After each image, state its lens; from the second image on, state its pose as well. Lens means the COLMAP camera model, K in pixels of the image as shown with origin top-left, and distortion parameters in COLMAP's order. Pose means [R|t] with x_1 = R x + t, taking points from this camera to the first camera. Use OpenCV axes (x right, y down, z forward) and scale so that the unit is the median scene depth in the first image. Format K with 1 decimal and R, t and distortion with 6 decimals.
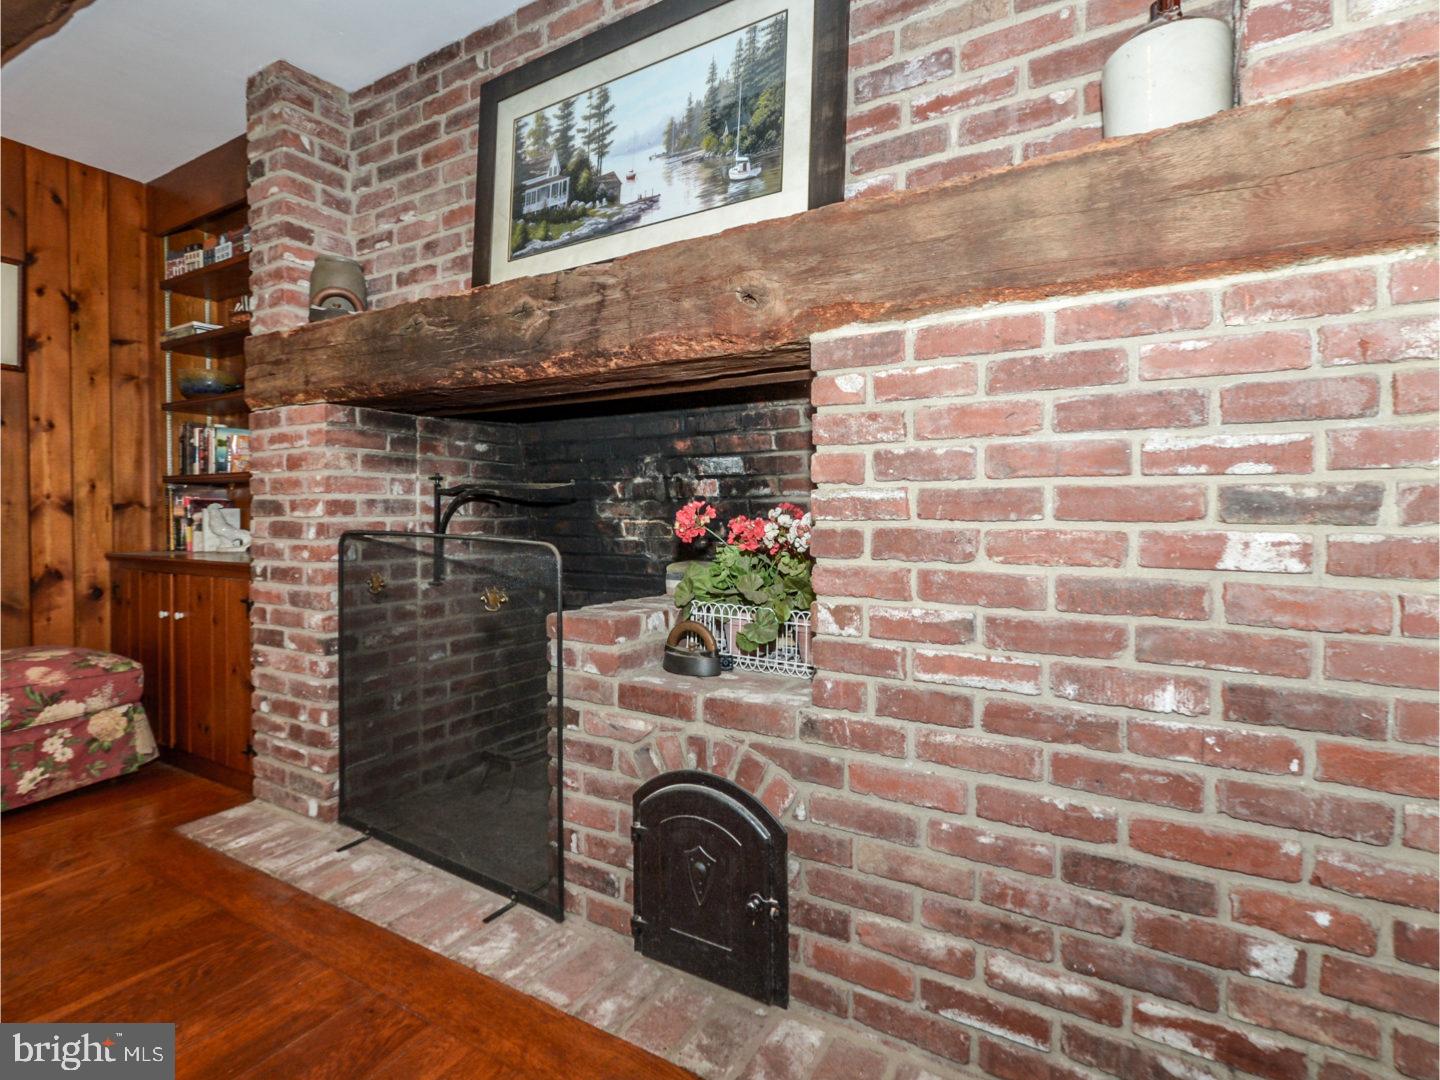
lens RADIAL K [[727.7, 0, 732.3], [0, 727.7, 523.6], [0, 0, 1]] dist [0.018990, -0.006994]
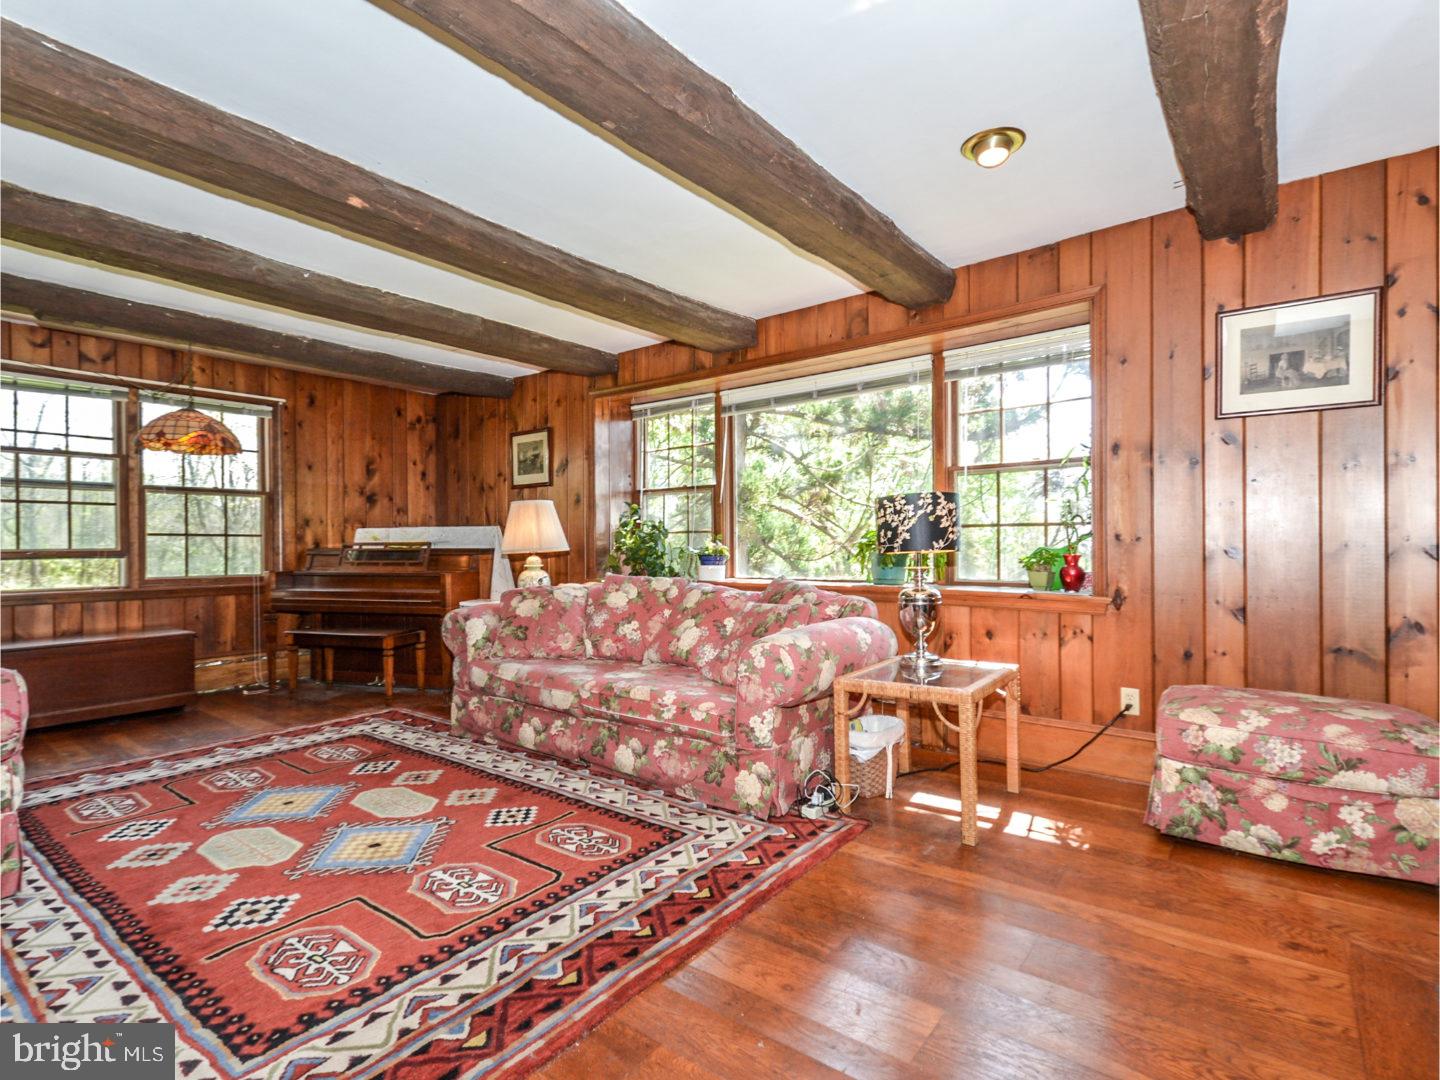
lens RADIAL K [[727.7, 0, 724.4], [0, 727.7, 547.3], [0, 0, 1]] dist [0.018990, -0.006994]
pose [[-0.118939, 0.004726, -0.992890, 0.101951], [-0.006807, 0.999961, 0.005576, -0.043283], [0.992878, 0.007422, -0.118902, 0.479433]]
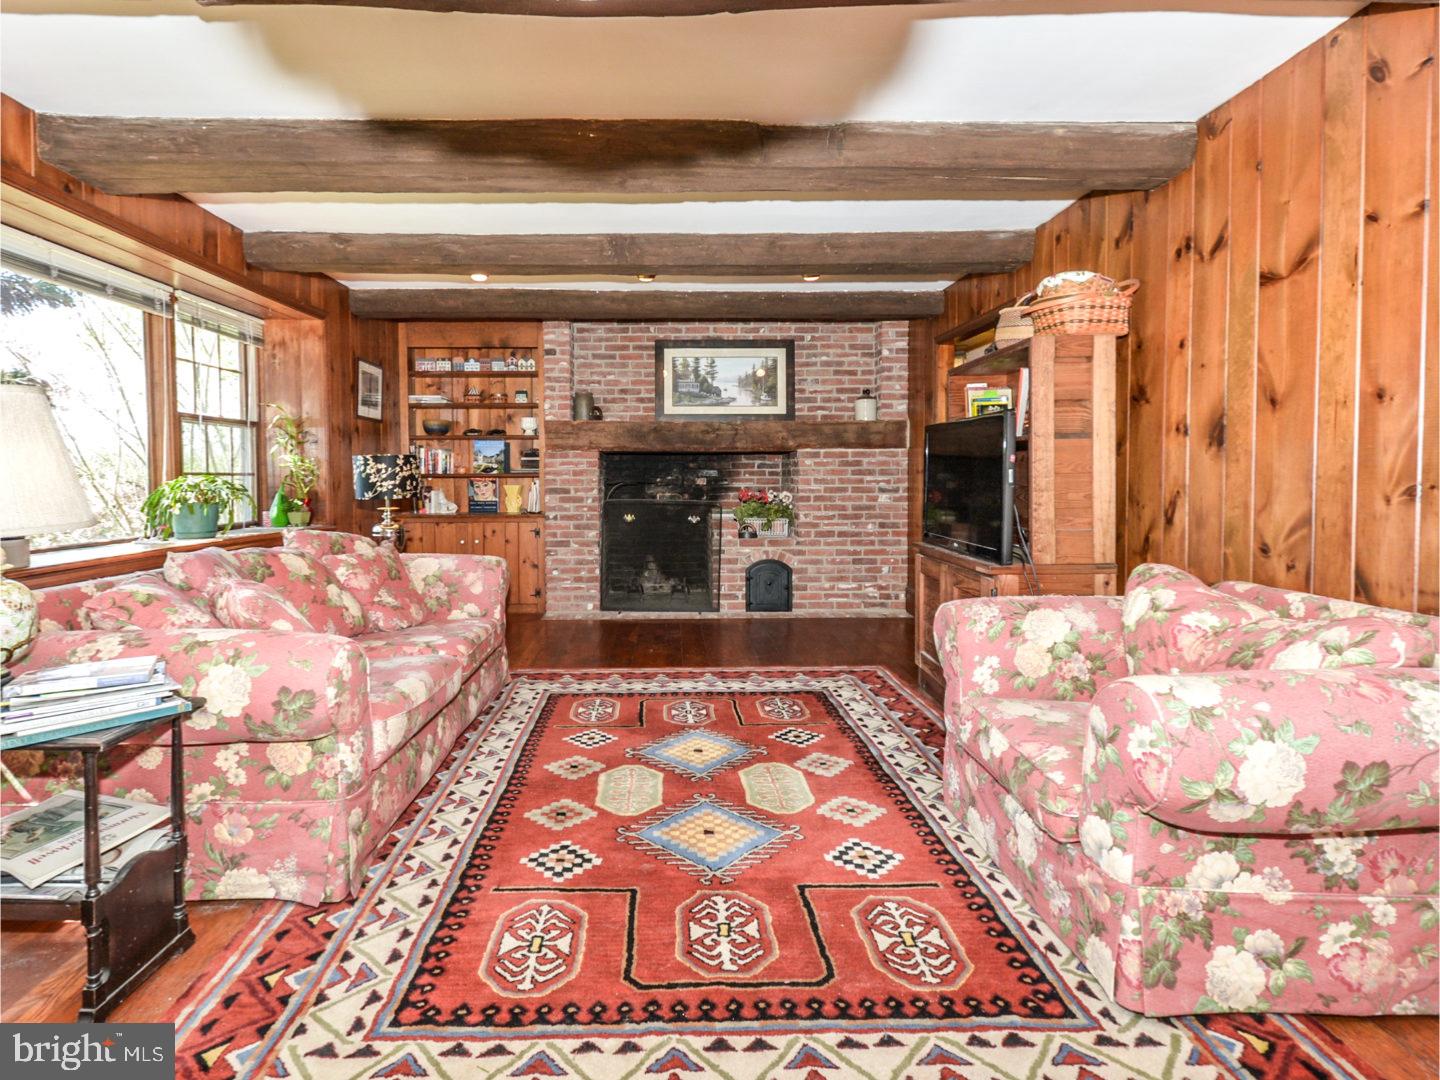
lens RADIAL K [[727.7, 0, 681.8], [0, 727.7, 513.7], [0, 0, 1]] dist [0.018990, -0.006994]
pose [[0.848177, -0.031743, 0.528761, -2.196729], [0.012108, 0.999104, 0.040556, -0.055545], [-0.529574, -0.027996, 0.847802, -1.808287]]
